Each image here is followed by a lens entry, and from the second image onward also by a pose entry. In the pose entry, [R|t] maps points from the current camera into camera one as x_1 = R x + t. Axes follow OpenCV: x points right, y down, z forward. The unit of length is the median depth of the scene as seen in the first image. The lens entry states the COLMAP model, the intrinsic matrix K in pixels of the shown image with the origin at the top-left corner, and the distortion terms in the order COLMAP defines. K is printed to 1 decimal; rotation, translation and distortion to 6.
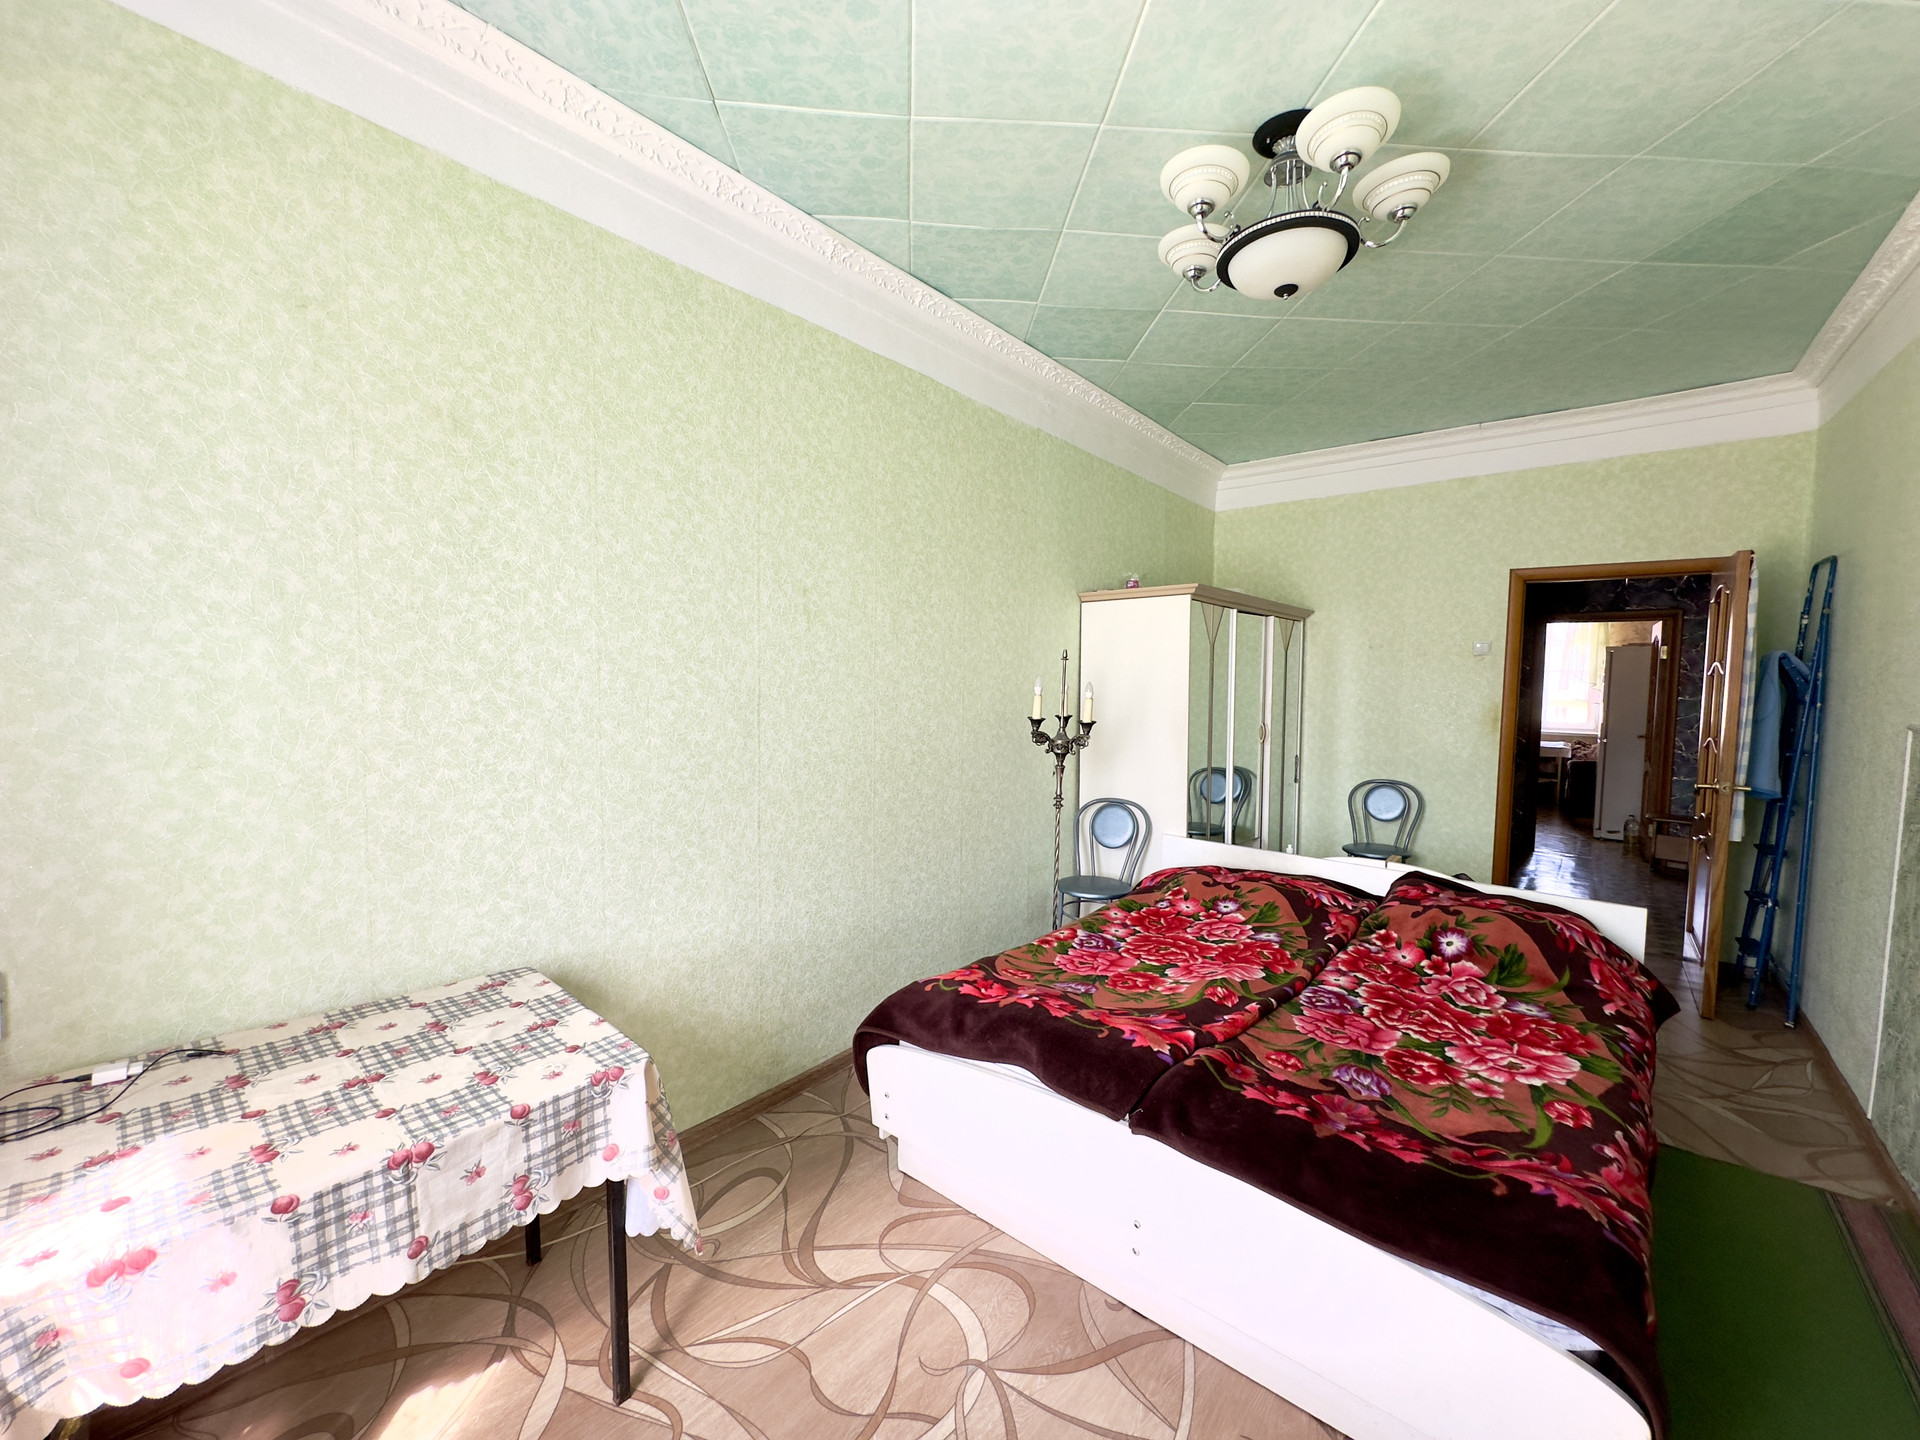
lens RADIAL K [[763.2, 0, 959.3], [0, 763.2, 721.9], [0, 0, 1]] dist [-0.003475, 0.000639]
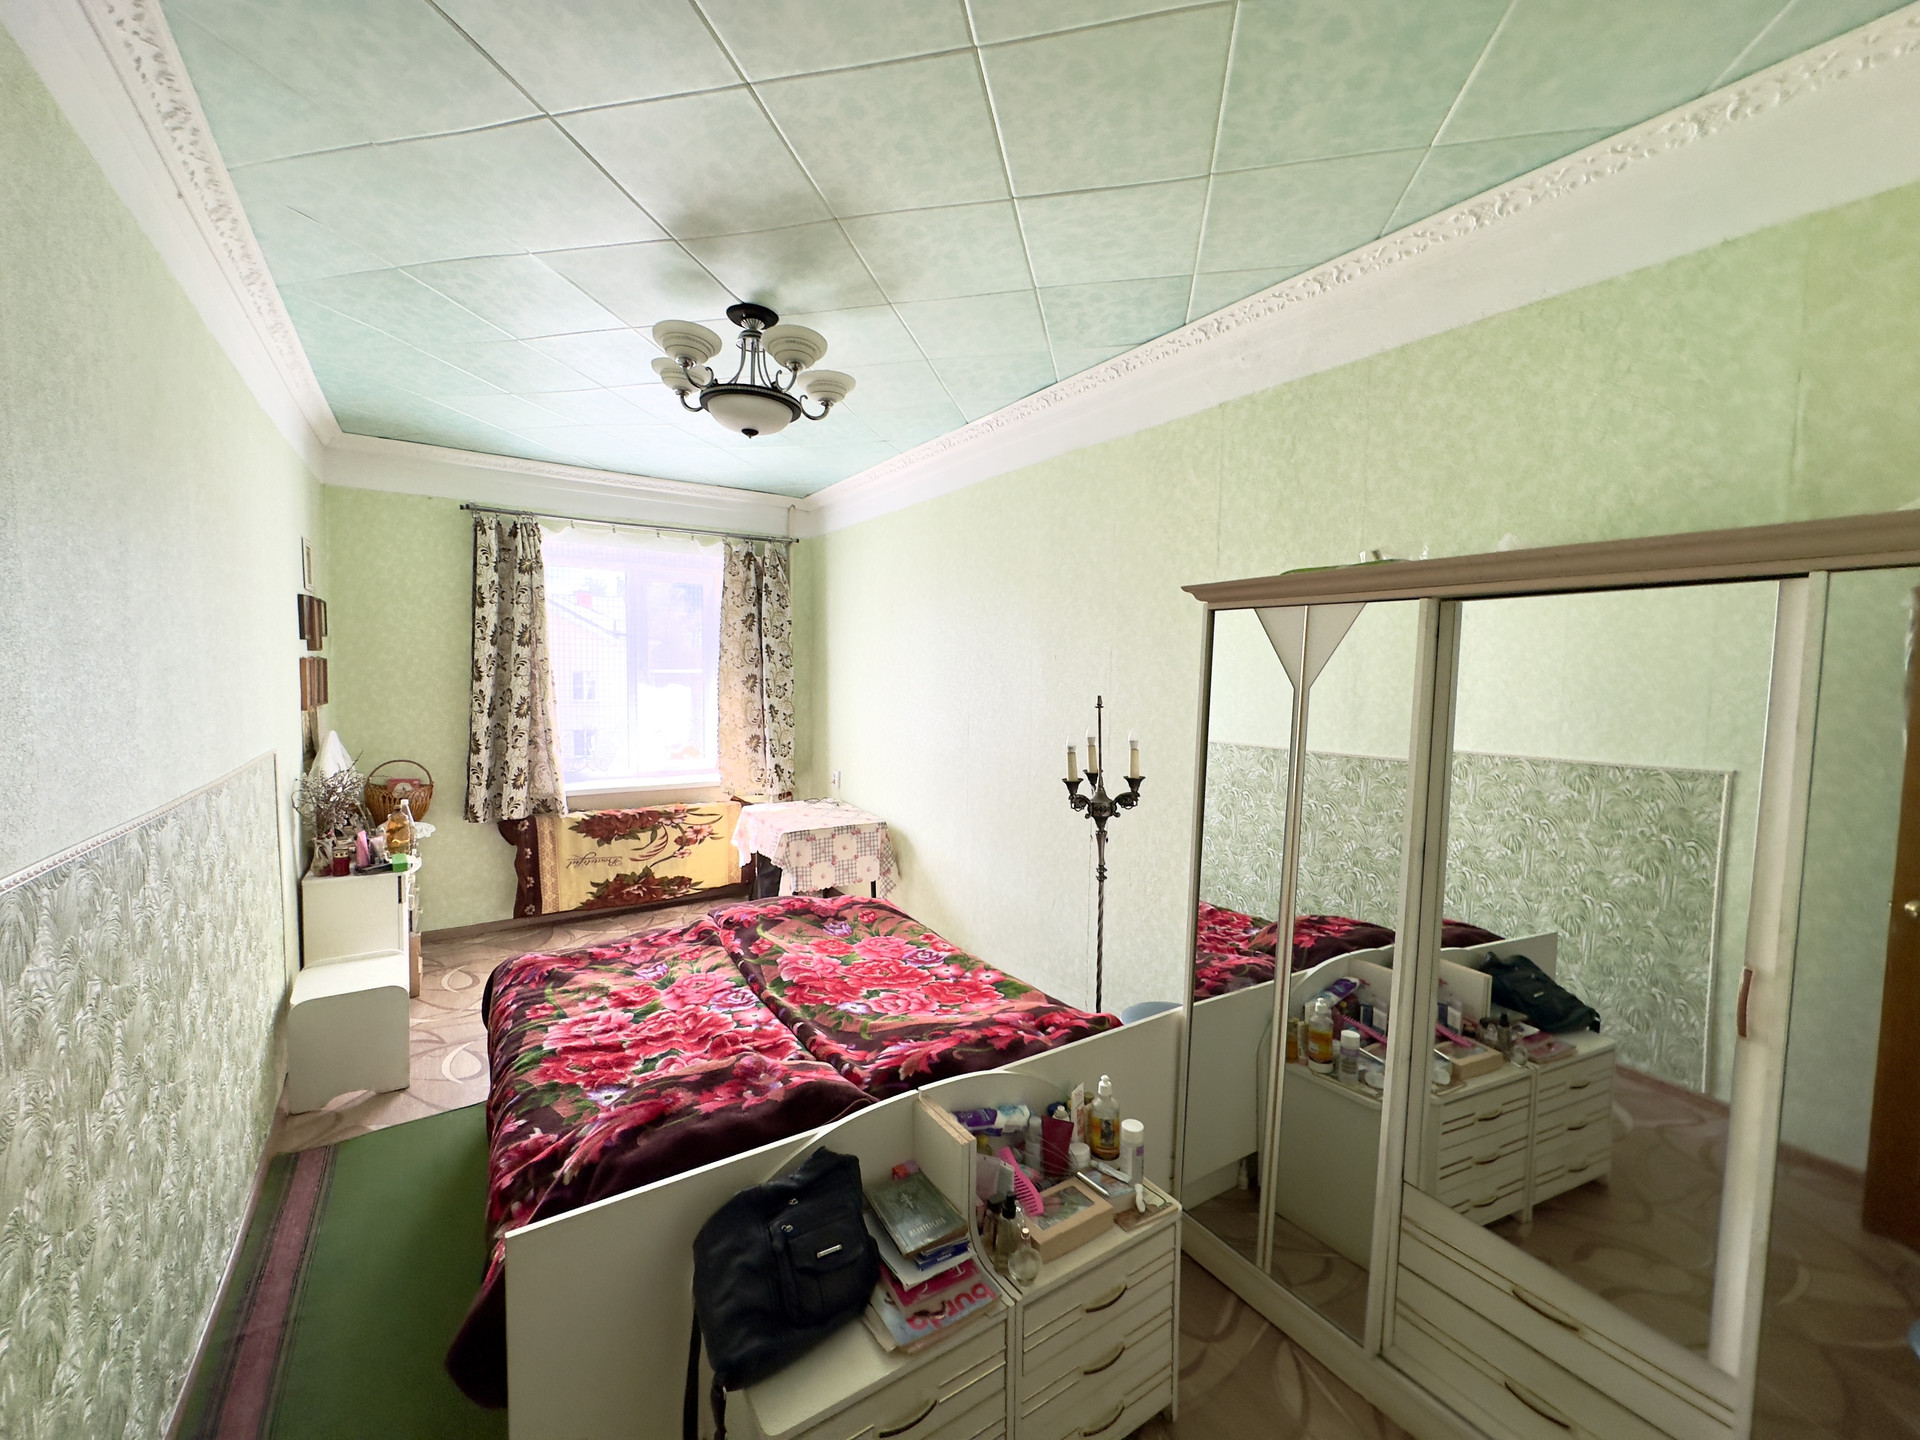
lens RADIAL K [[763.2, 0, 959.3], [0, 763.2, 721.9], [0, 0, 1]] dist [-0.003475, 0.000639]
pose [[-0.277463, 0.045593, -0.959654, 1.249109], [-0.084140, 0.993882, 0.071546, -0.141652], [0.957045, 0.100597, -0.271929, 1.348297]]
